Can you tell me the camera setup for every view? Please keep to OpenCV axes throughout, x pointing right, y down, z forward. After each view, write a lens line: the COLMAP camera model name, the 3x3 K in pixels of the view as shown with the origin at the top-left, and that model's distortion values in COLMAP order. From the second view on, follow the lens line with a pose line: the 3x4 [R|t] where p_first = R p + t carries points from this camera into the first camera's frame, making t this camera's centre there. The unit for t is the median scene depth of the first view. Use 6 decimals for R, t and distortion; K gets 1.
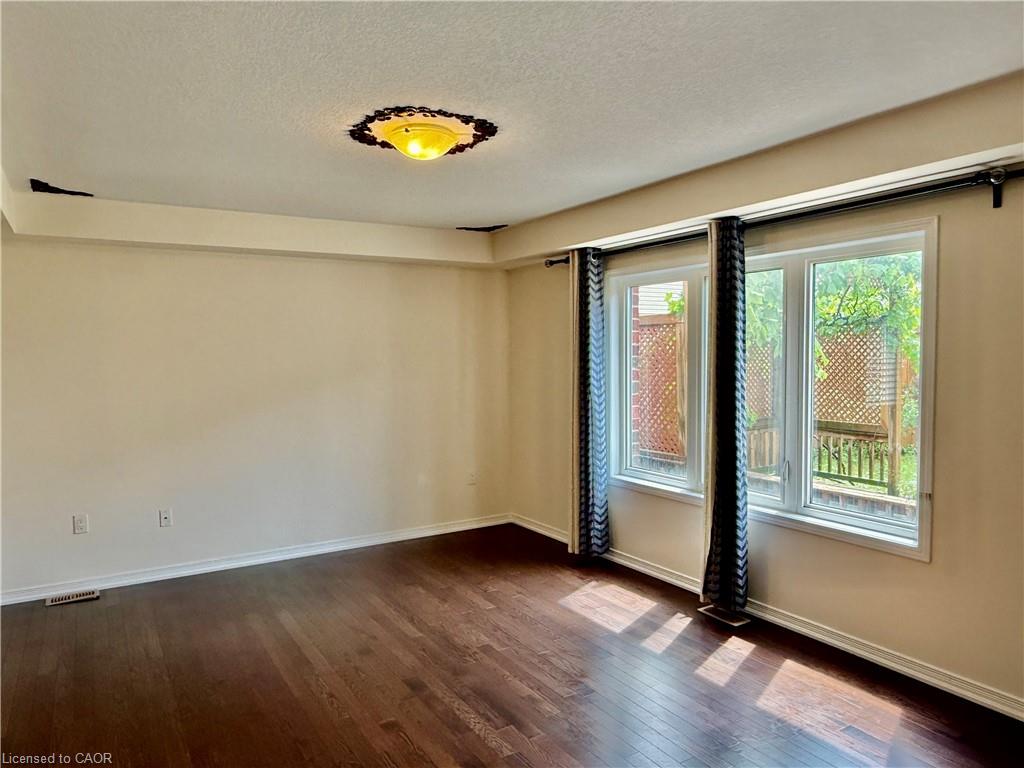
lens RADIAL K [[687.5, 0, 512.0], [0, 687.5, 384.0], [0, 0, 1]] dist [-0.000821, -0.000075]
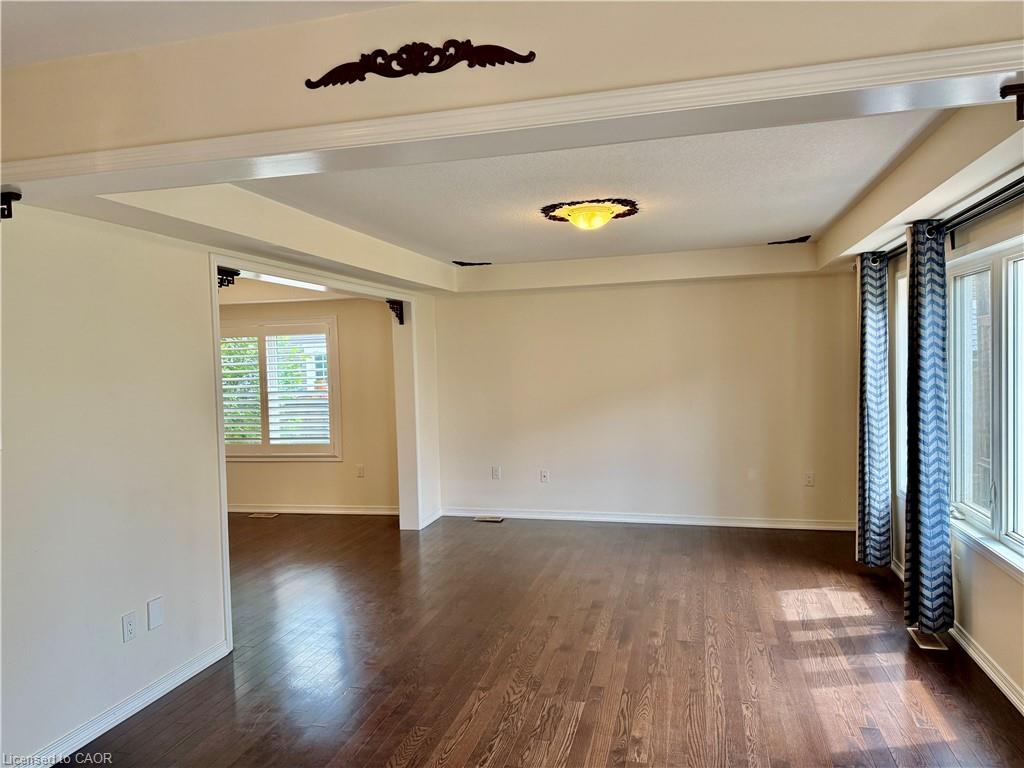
lens RADIAL K [[716.4, 0, 512.0], [0, 716.4, 384.0], [0, 0, 1]] dist [0.095343, -0.137279]
pose [[0.695457, 0.017655, -0.718351, 0.599341], [-0.014803, 0.999838, 0.010242, -0.015205], [0.718415, 0.003510, 0.695606, -0.104427]]
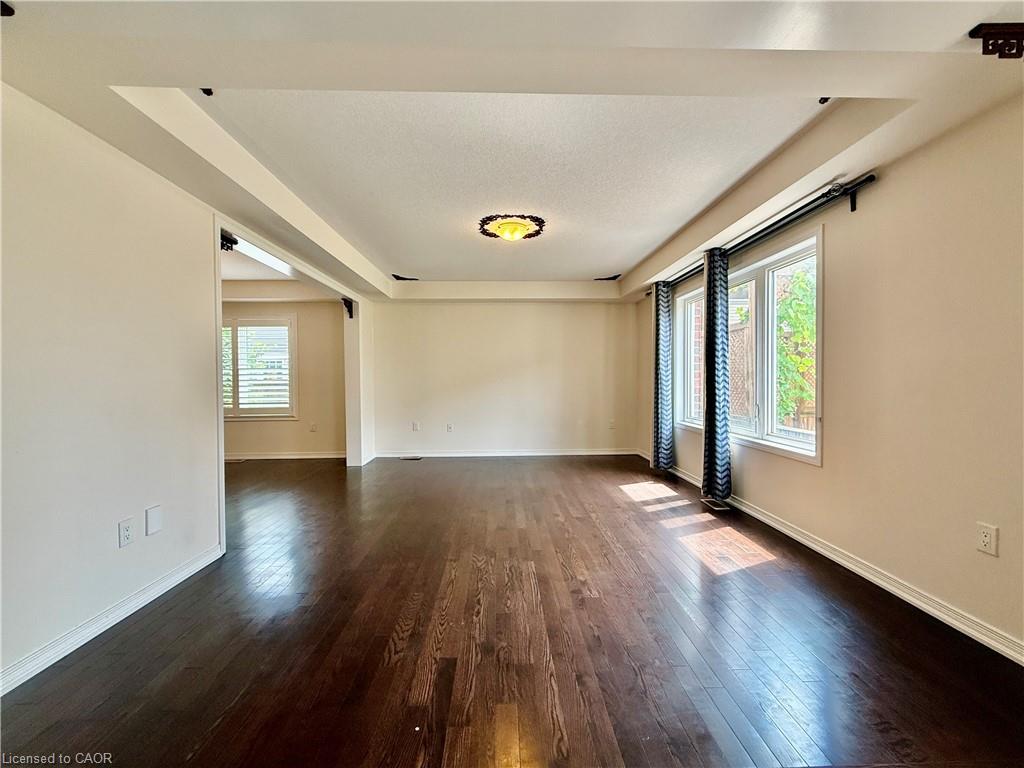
lens RADIAL K [[424.8, 0, 515.1], [0, 424.8, 382.2], [0, 0, 1]] dist [-0.001846, -0.000148]
pose [[0.870596, 0.010653, -0.491883, 0.368457], [-0.026615, 0.999321, -0.025464, 0.093845], [0.491278, 0.035260, 0.870289, -0.061837]]
